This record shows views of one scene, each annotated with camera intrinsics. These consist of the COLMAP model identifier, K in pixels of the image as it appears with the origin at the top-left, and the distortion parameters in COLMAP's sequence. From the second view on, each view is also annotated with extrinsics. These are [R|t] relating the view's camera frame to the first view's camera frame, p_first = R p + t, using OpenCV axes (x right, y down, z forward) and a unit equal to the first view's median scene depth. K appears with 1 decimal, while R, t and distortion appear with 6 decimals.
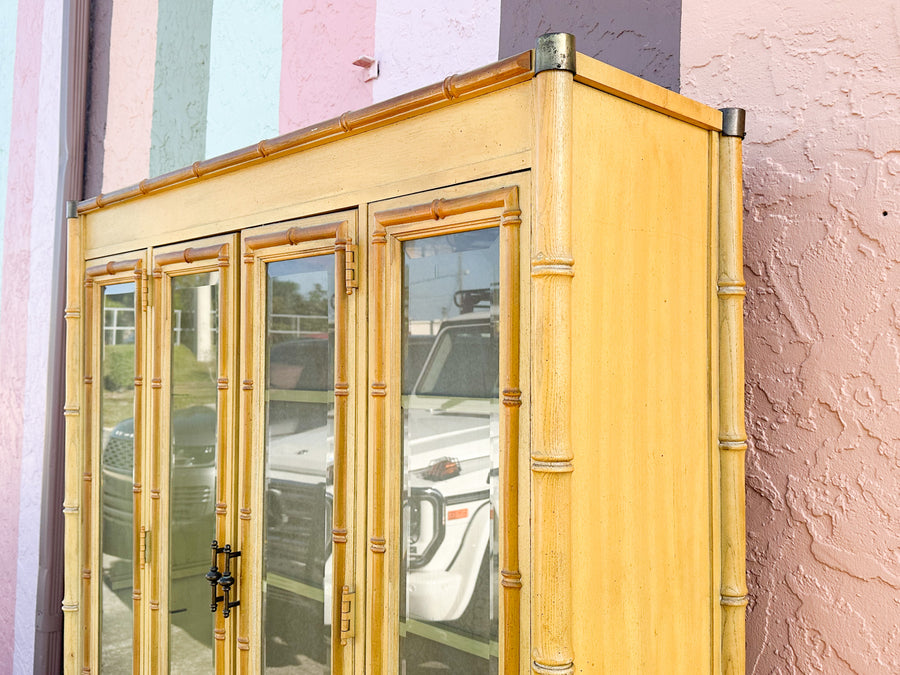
lens RADIAL K [[834.4, 0, 450.0], [0, 834.4, 337.5], [0, 0, 1]] dist [0.120516, -0.235315]
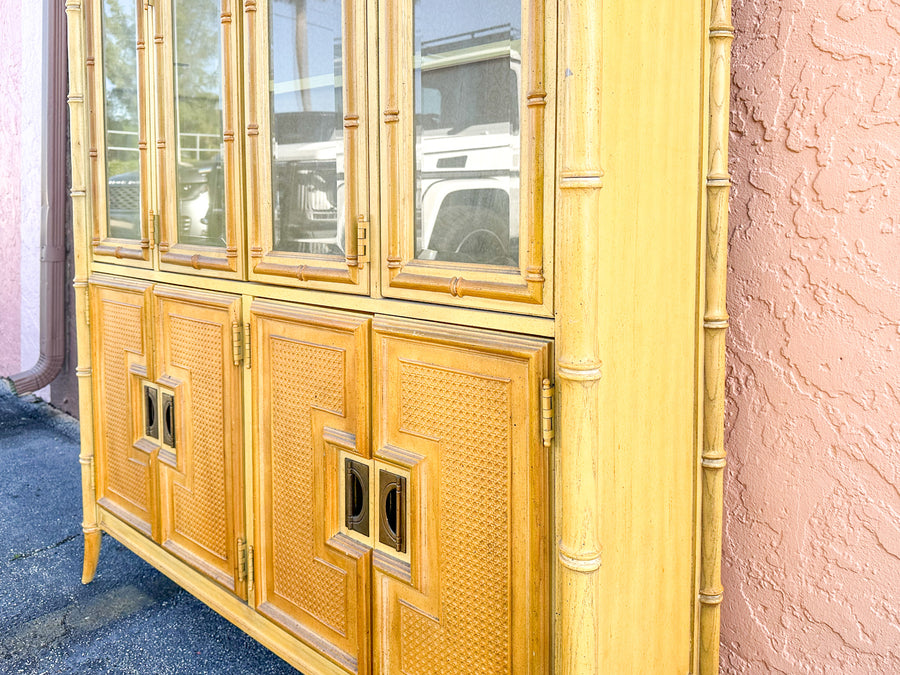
lens RADIAL K [[702.7, 0, 429.9], [0, 702.7, 239.0], [0, 0, 1]] dist [0.003659, -0.014239]
pose [[0.997910, -0.009626, 0.063906, -0.080901], [0.005036, 0.997420, 0.071607, 0.583064], [-0.064430, -0.071136, 0.995384, 0.099172]]
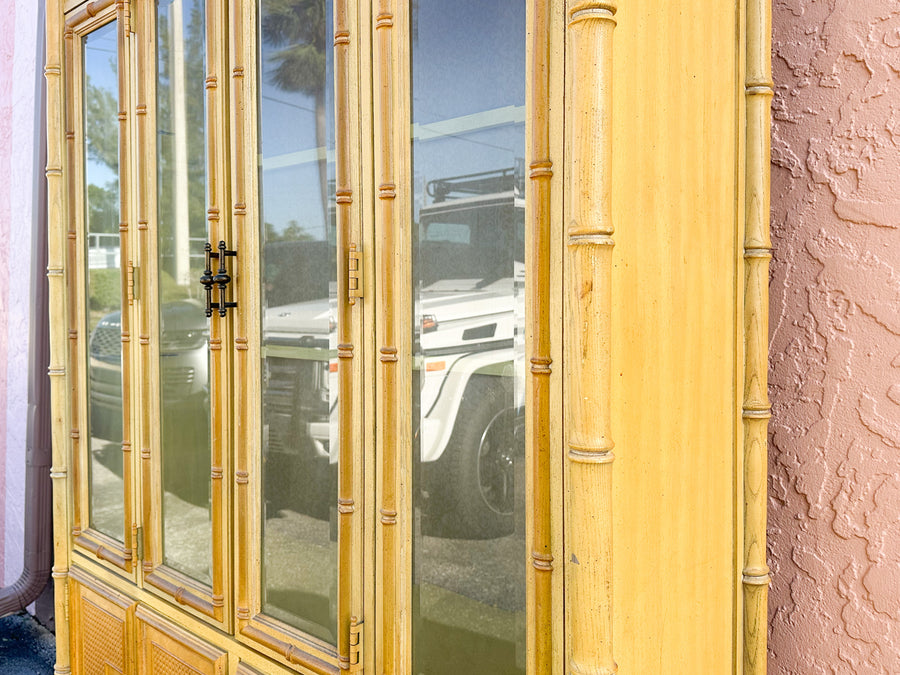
lens RADIAL K [[772.4, 0, 446.4], [0, 772.4, 310.6], [0, 0, 1]] dist [0.044134, -0.075442]
pose [[0.999083, -0.008670, 0.041926, -0.048063], [0.006987, 0.999170, 0.040142, 0.290669], [-0.042240, -0.039812, 0.998314, 0.113847]]
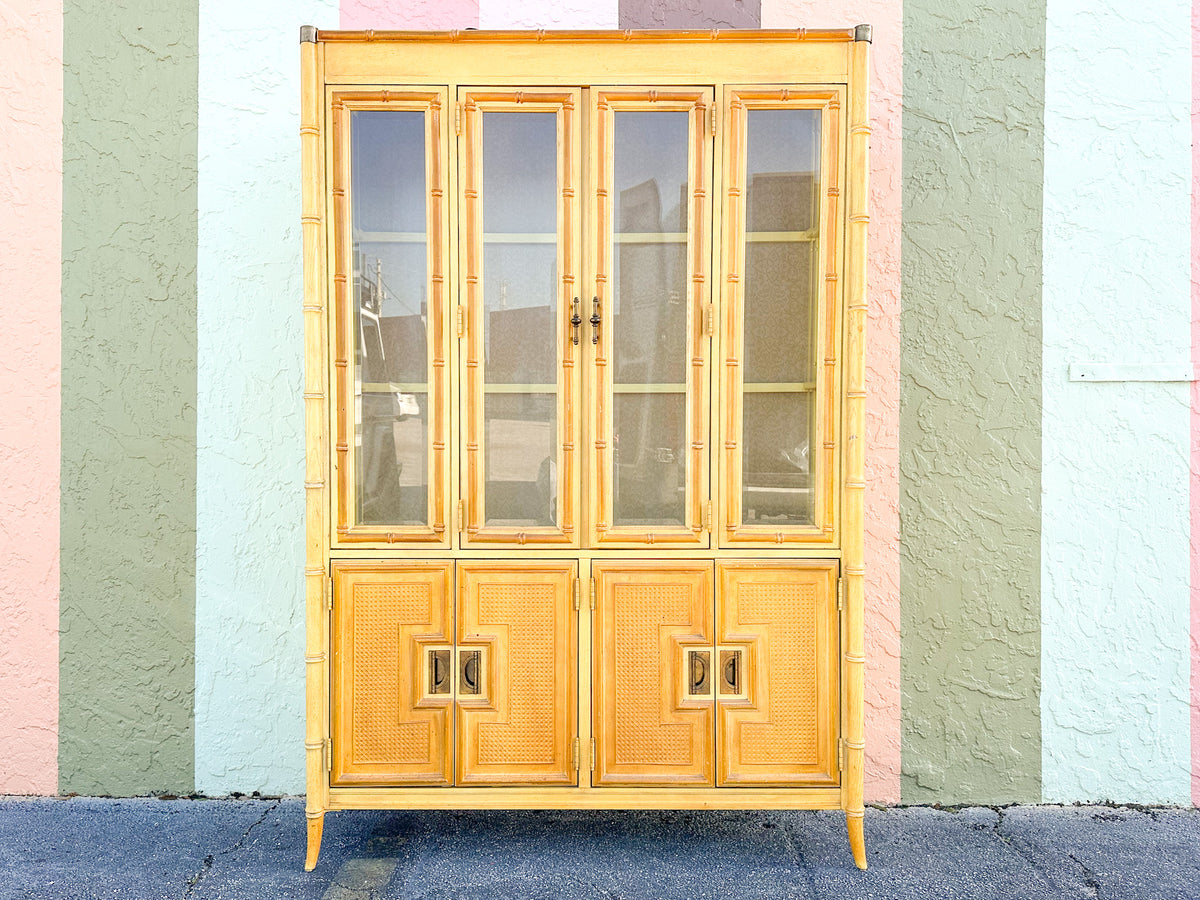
lens RADIAL K [[995.8, 0, 597.8], [0, 995.8, 443.7], [0, 0, 1]] dist [0.031677, -0.003688]
pose [[0.700560, -0.014264, 0.713451, -1.529117], [-0.013559, 0.999354, 0.033294, 0.449943], [-0.713465, -0.032998, 0.699913, -0.263434]]
